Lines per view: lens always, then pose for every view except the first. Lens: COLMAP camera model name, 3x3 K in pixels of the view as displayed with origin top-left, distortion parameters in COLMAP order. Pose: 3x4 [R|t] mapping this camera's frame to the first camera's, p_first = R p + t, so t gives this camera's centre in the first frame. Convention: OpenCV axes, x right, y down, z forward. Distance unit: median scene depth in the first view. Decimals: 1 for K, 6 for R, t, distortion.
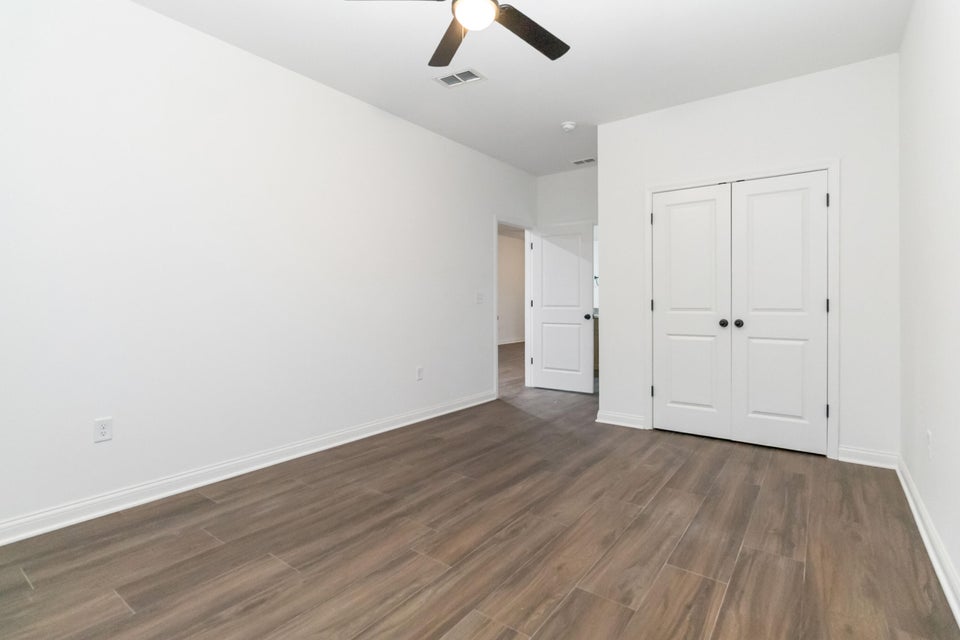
lens RADIAL K [[452.3, 0, 473.9], [0, 452.3, 308.5], [0, 0, 1]] dist [-0.001027, -0.000033]
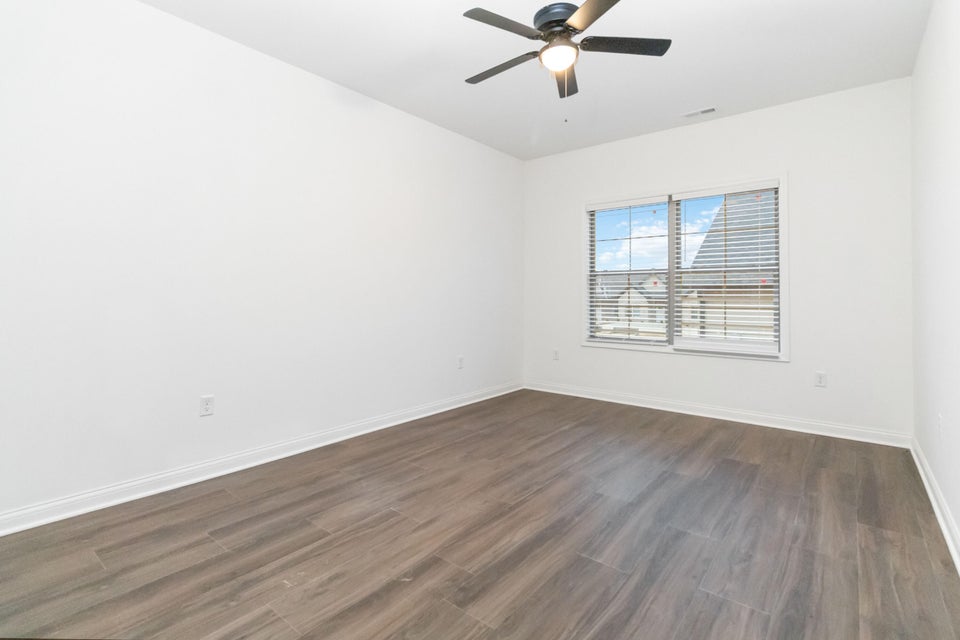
lens RADIAL K [[452.3, 0, 473.9], [0, 452.3, 308.5], [0, 0, 1]] dist [-0.001027, -0.000033]
pose [[-0.999118, -0.003992, 0.041799, 0.156447], [-0.002000, 0.998866, 0.047570, -0.035738], [-0.041941, 0.047444, -0.997993, 1.909537]]
